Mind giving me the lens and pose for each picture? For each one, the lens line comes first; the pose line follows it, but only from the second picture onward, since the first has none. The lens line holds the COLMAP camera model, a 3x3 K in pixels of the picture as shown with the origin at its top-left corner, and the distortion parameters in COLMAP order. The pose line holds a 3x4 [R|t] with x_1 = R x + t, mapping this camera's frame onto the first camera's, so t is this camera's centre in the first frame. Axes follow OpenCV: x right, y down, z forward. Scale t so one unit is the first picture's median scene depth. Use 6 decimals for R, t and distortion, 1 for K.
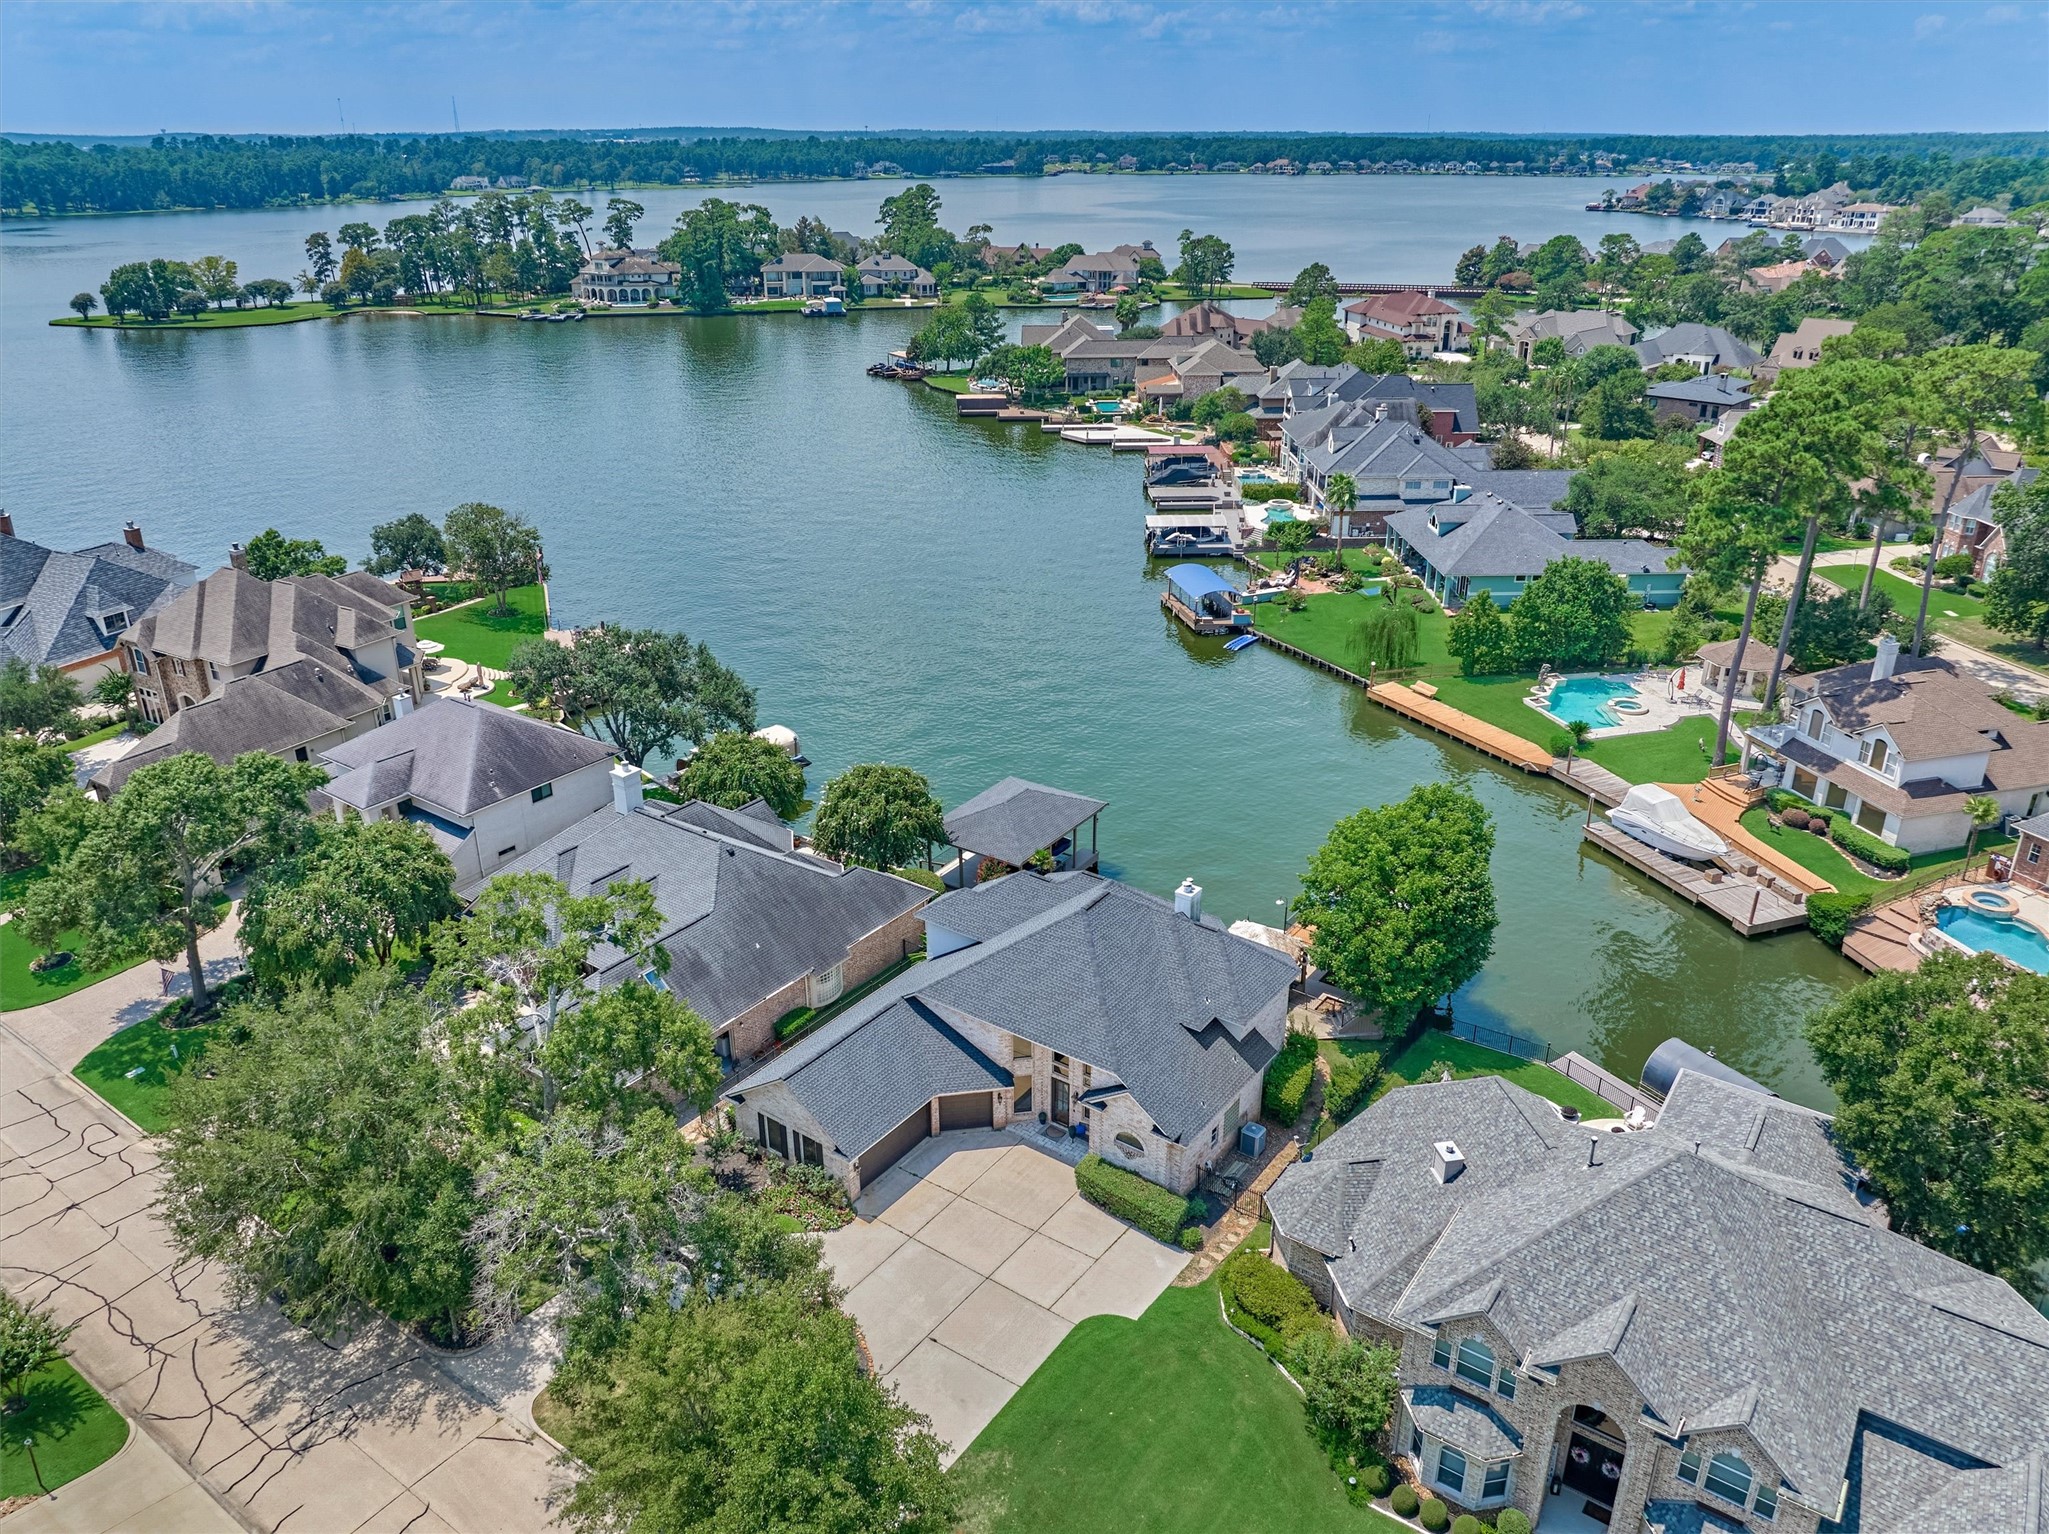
lens RADIAL K [[1424.9, 0, 1024.5], [0, 1424.9, 767.0], [0, 0, 1]] dist [-0.031397, 0.007240]
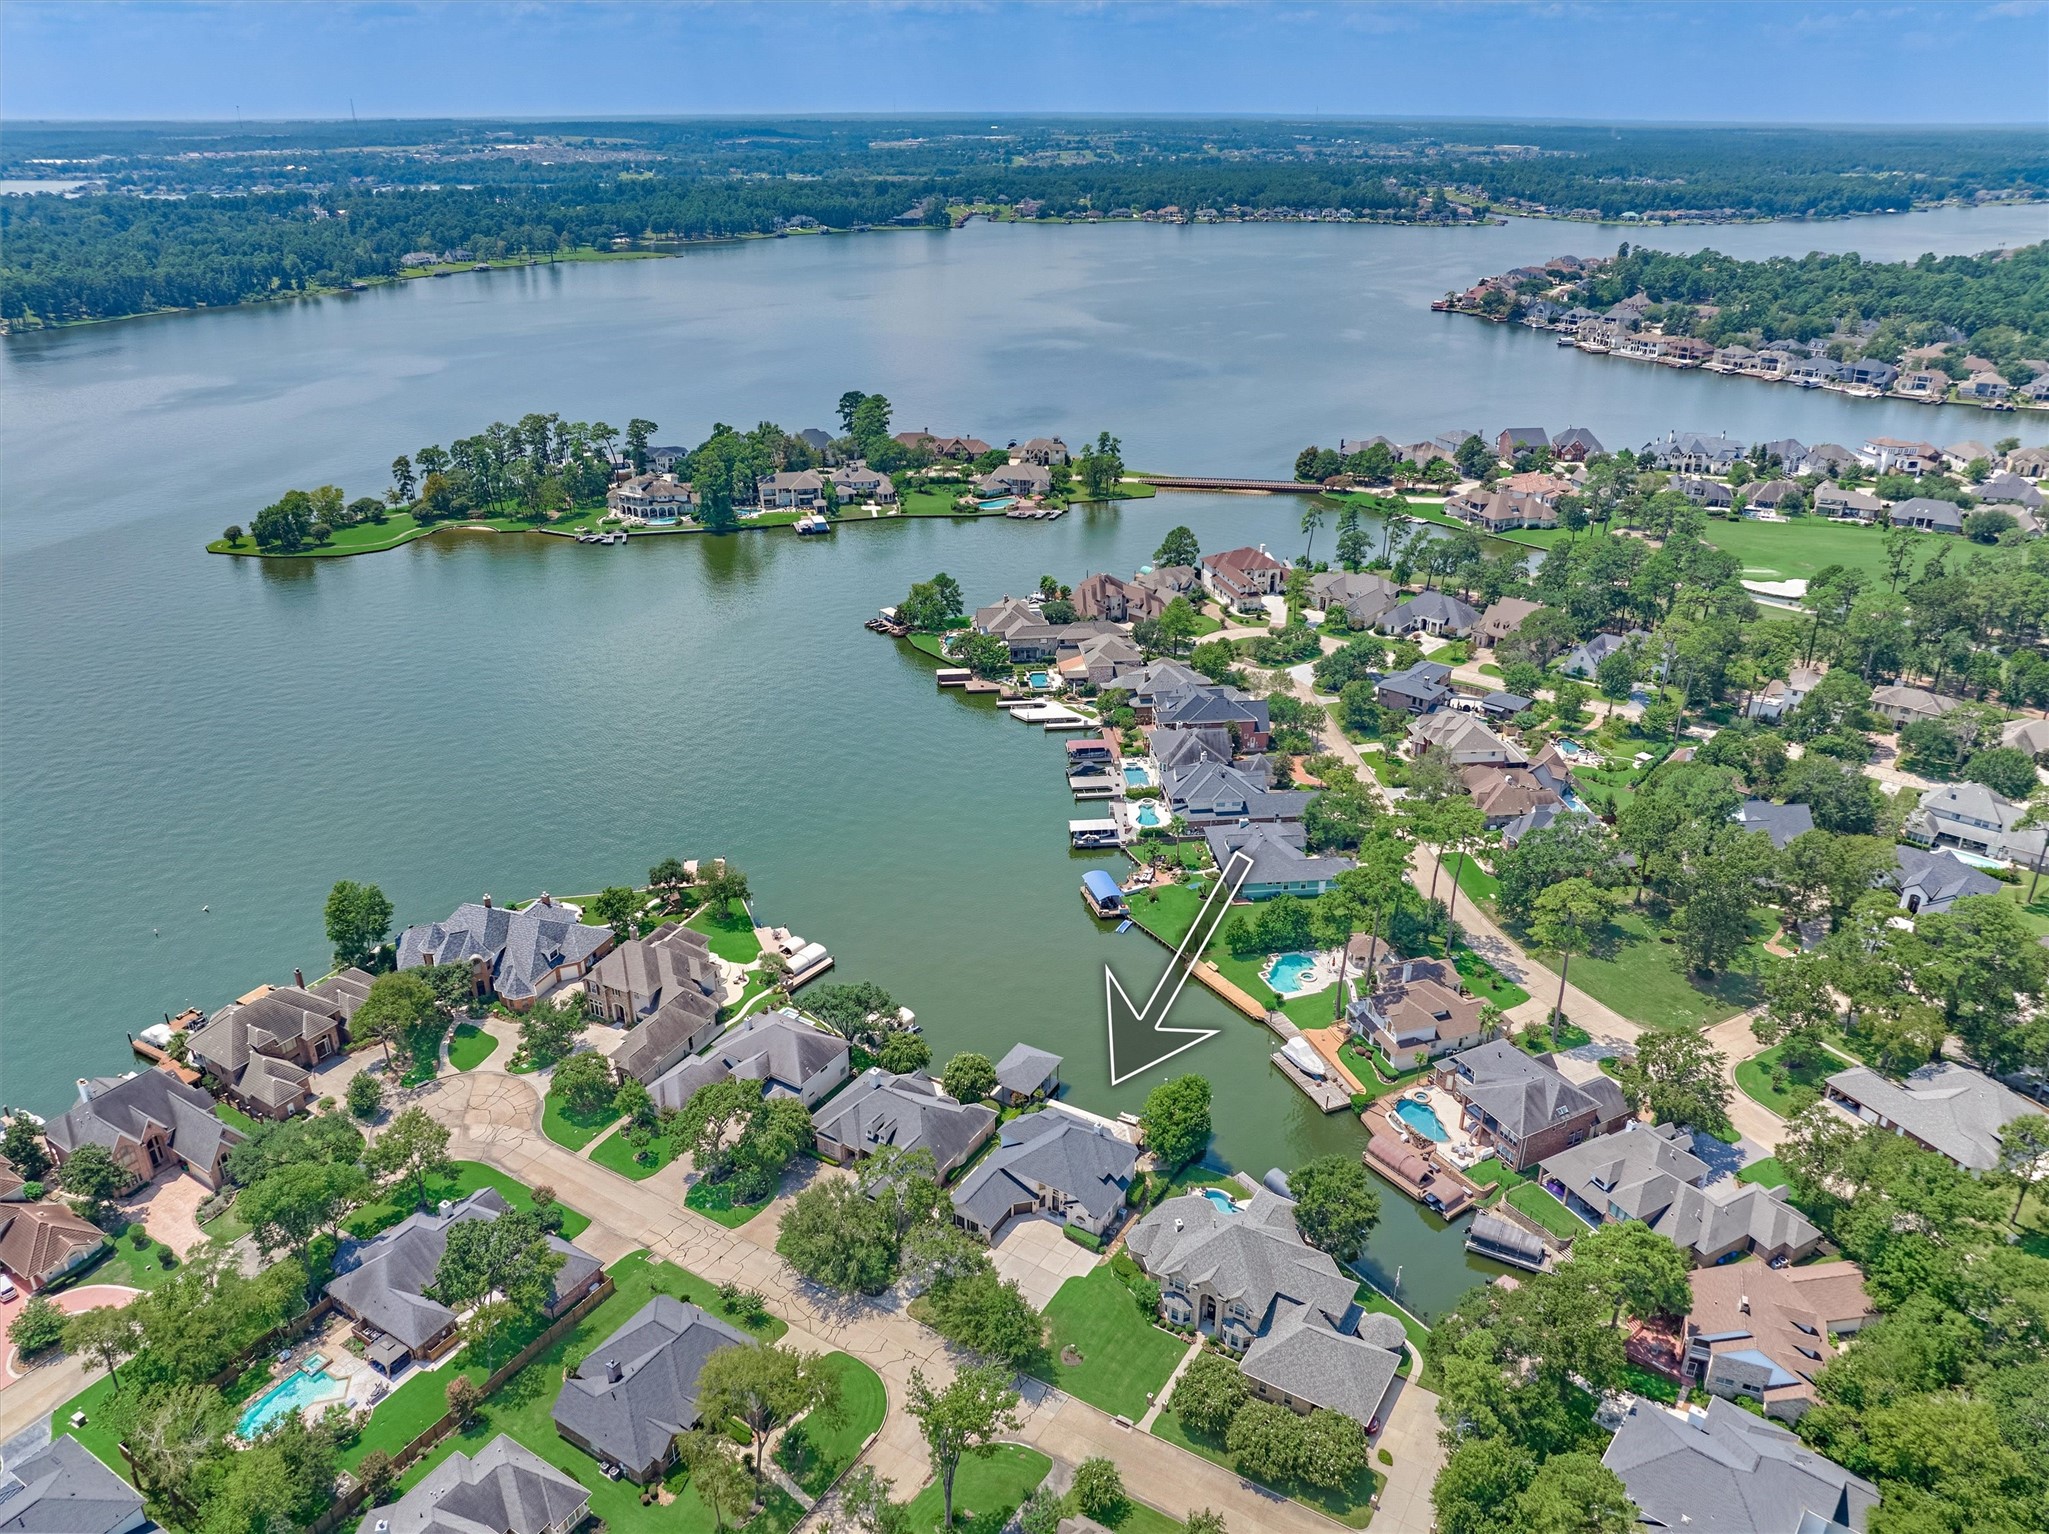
lens RADIAL K [[1424.9, 0, 1024.5], [0, 1424.9, 767.0], [0, 0, 1]] dist [-0.031397, 0.007240]
pose [[0.997697, -0.023464, 0.063635, -0.116040], [0.022197, 0.999542, 0.020550, -0.410704], [-0.064088, -0.019090, 0.997762, -1.070784]]
